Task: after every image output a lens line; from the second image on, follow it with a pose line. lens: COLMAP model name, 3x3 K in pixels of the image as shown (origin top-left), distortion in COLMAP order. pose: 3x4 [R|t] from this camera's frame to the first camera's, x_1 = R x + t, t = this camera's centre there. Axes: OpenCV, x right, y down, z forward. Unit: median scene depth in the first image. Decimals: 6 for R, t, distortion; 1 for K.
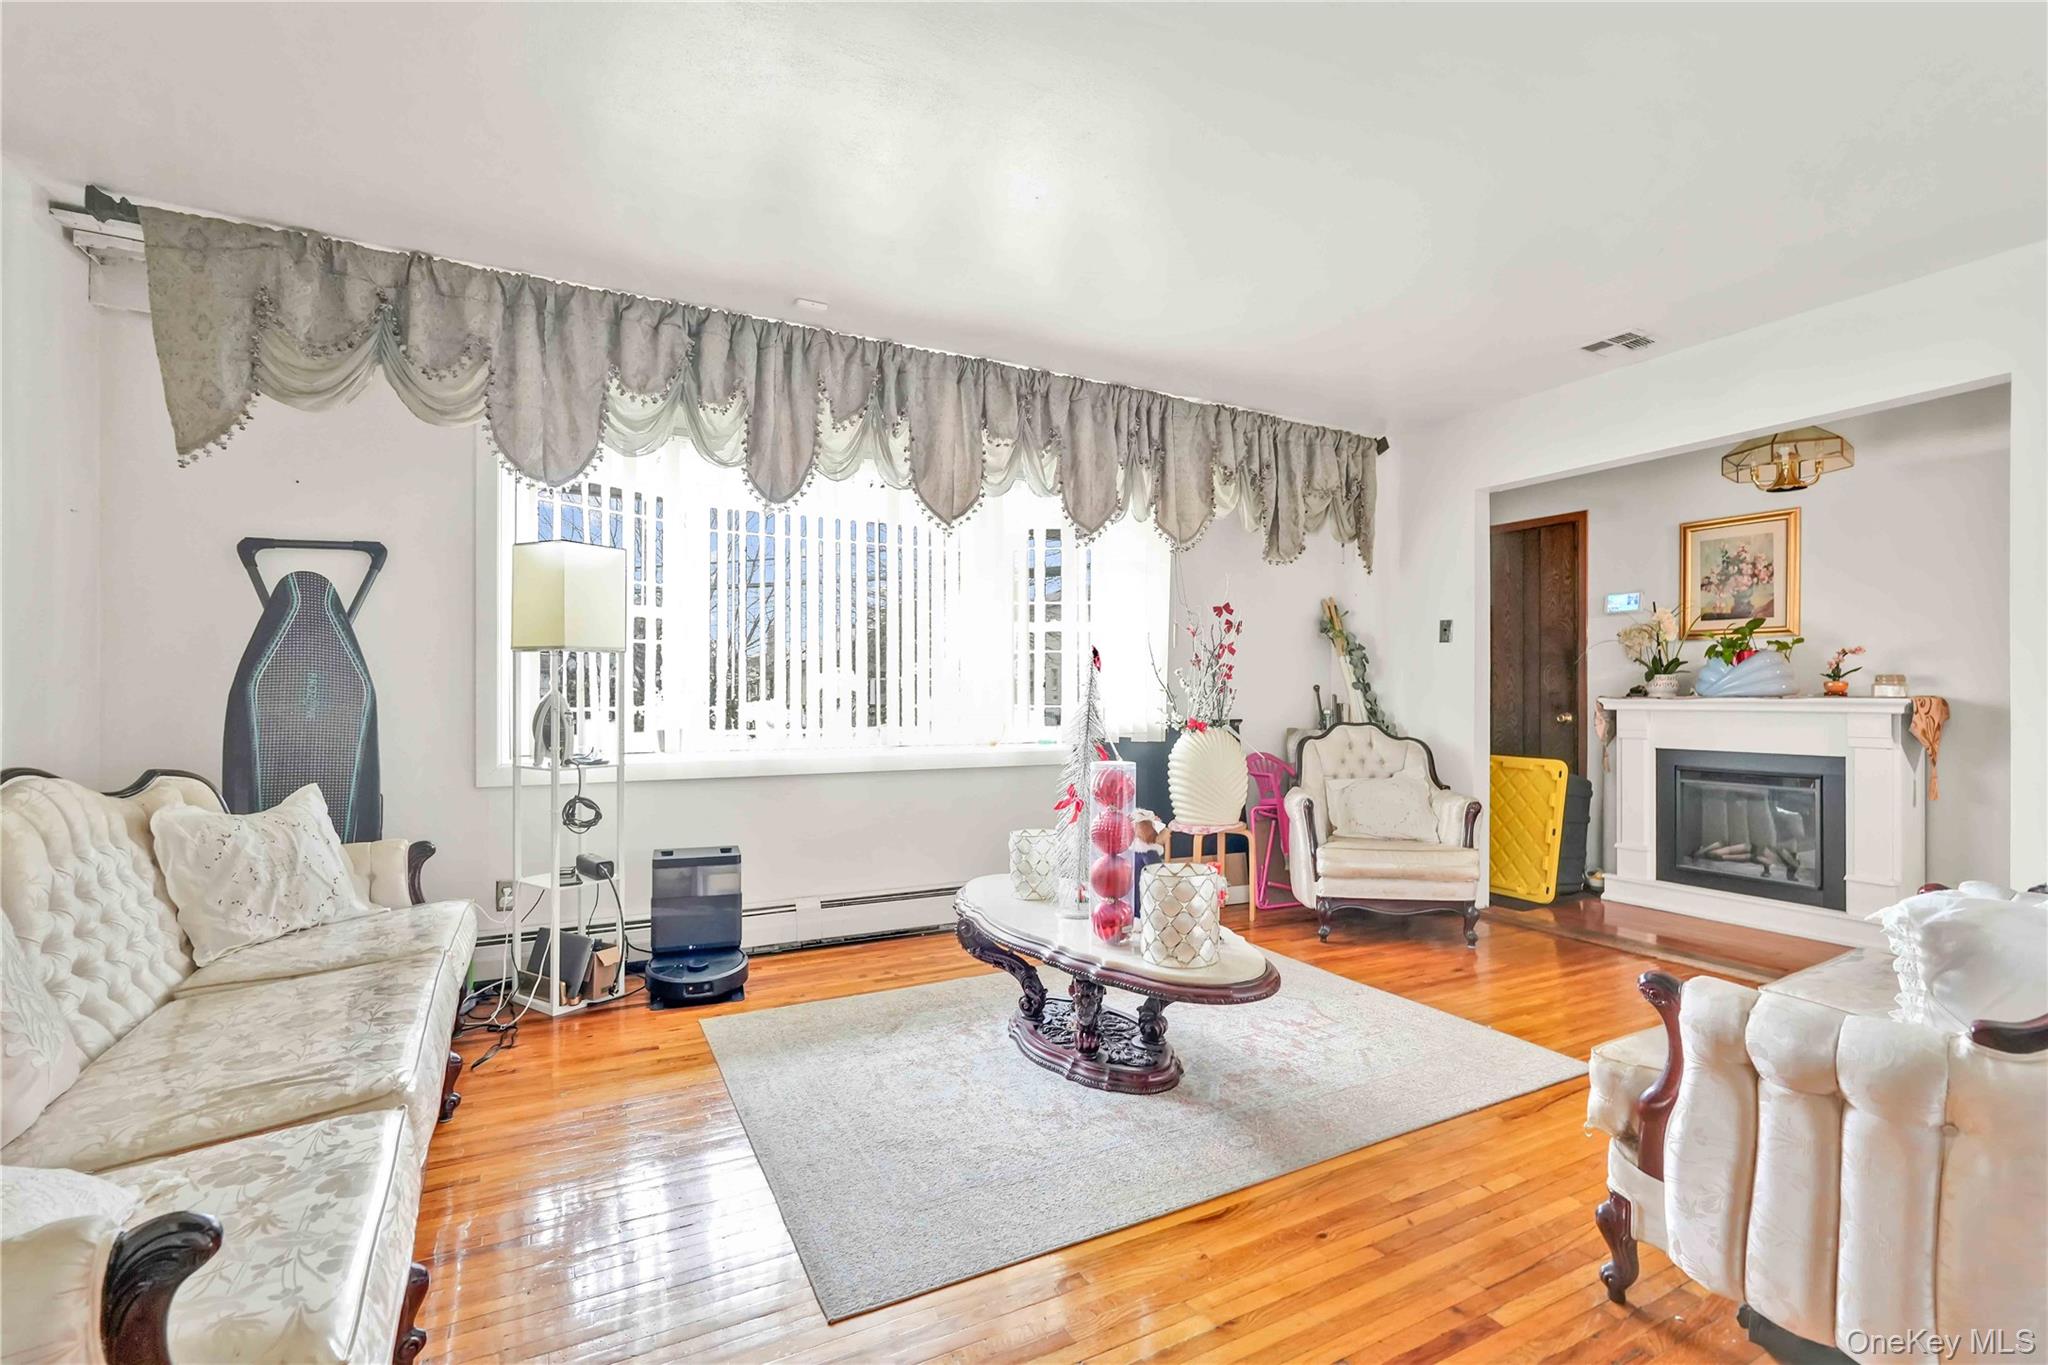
lens RADIAL K [[923.1, 0, 1033.3], [0, 923.1, 699.1], [0, 0, 1]] dist [-0.002951, 0.008416]
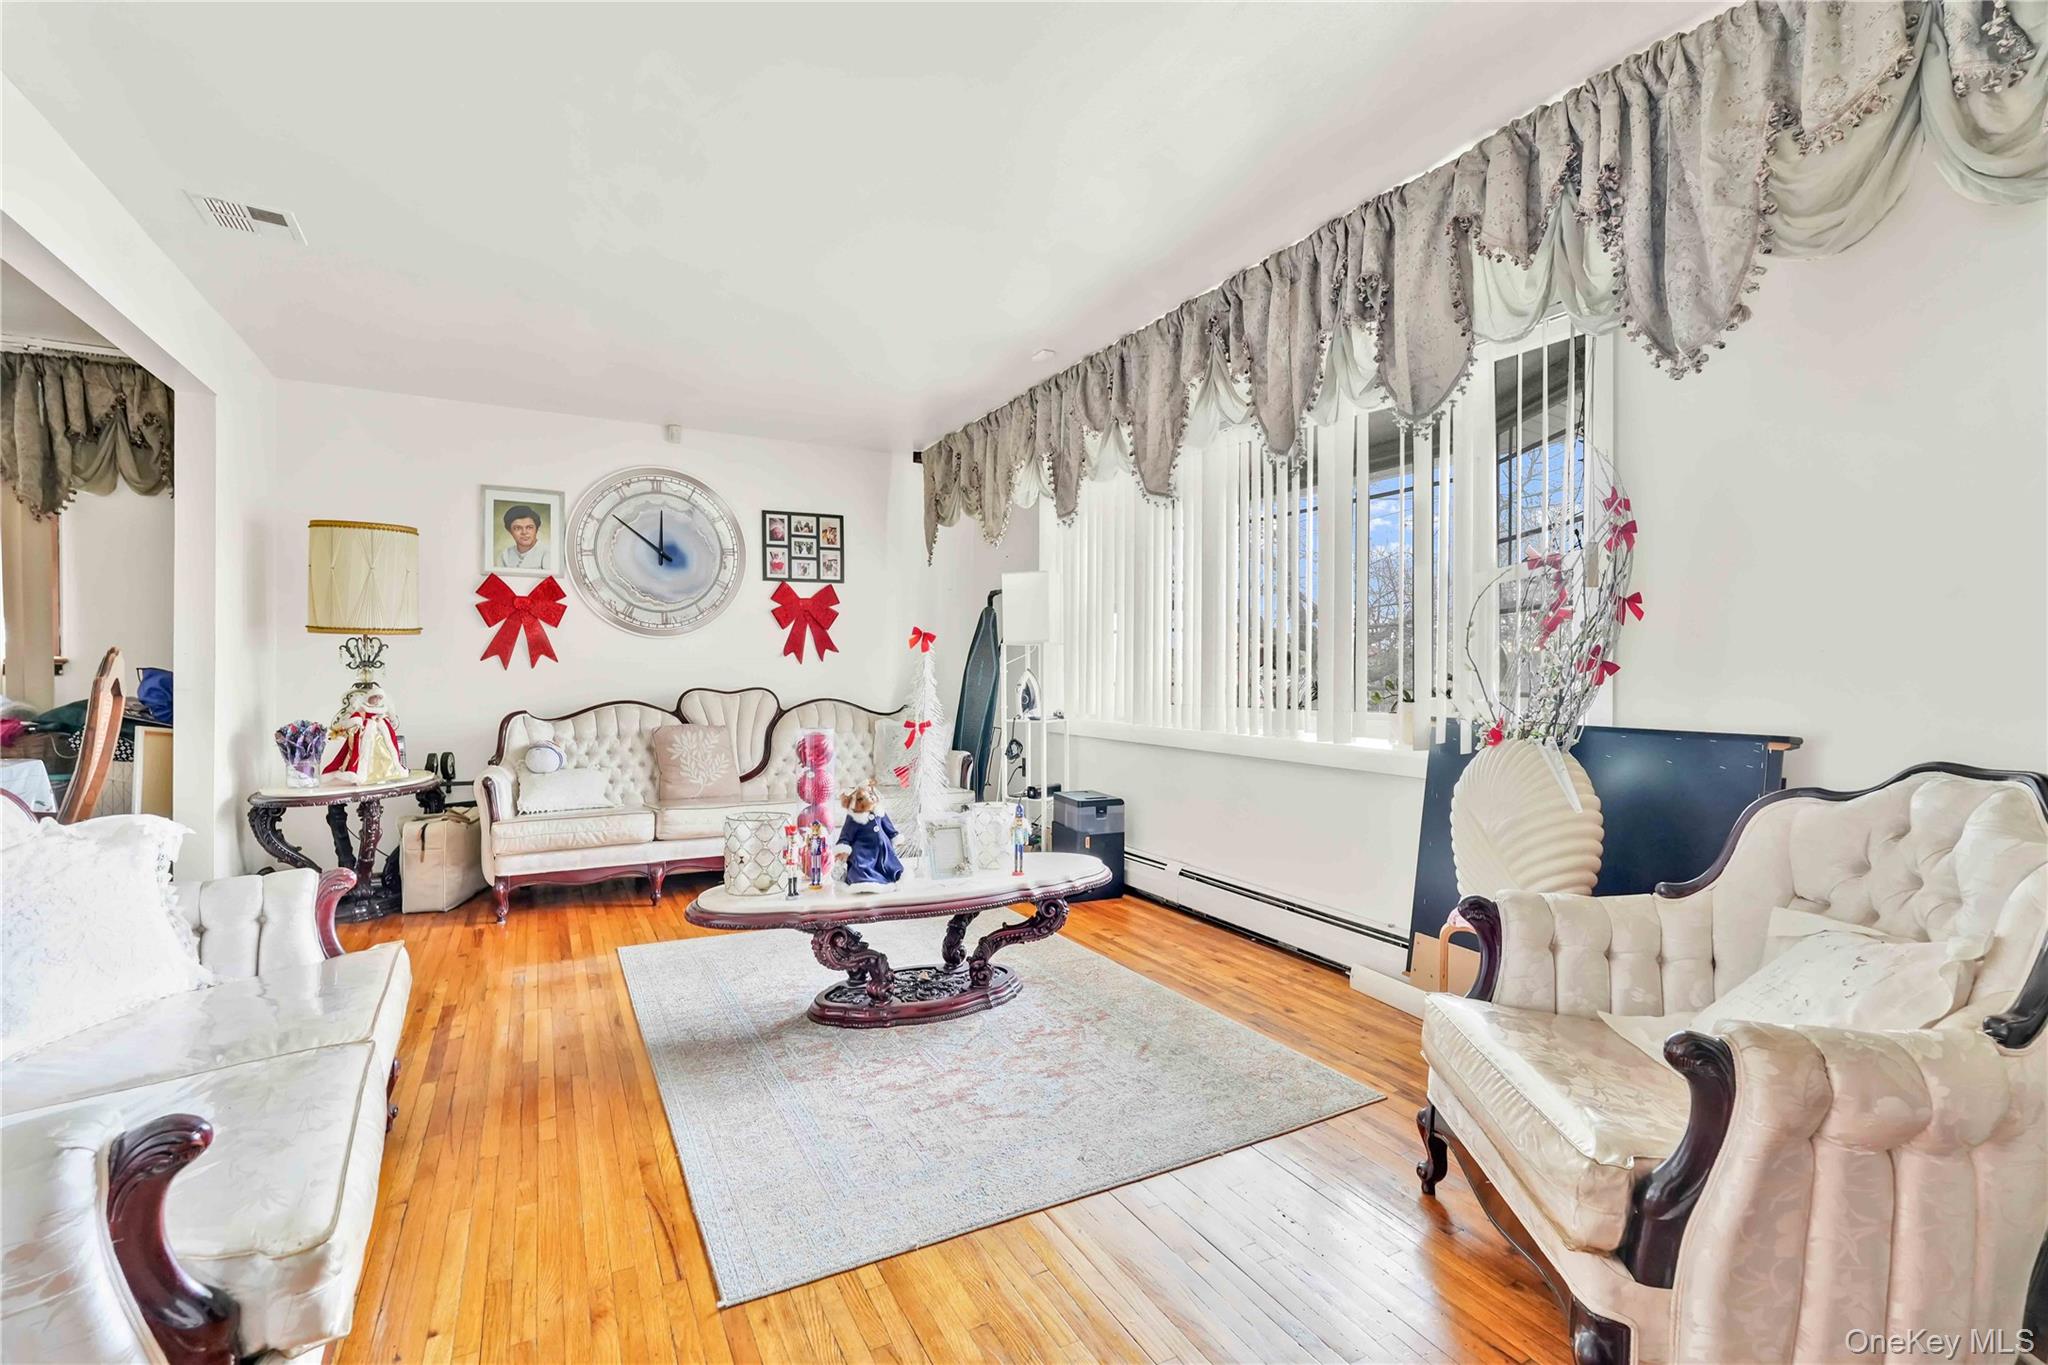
lens RADIAL K [[923.1, 0, 1033.3], [0, 923.1, 699.1], [0, 0, 1]] dist [-0.002951, 0.008416]
pose [[-0.008197, 0.028846, -0.999550, 0.905067], [-0.007728, 0.999552, 0.028910, -0.007372], [0.999937, 0.007961, -0.007971, 0.907274]]
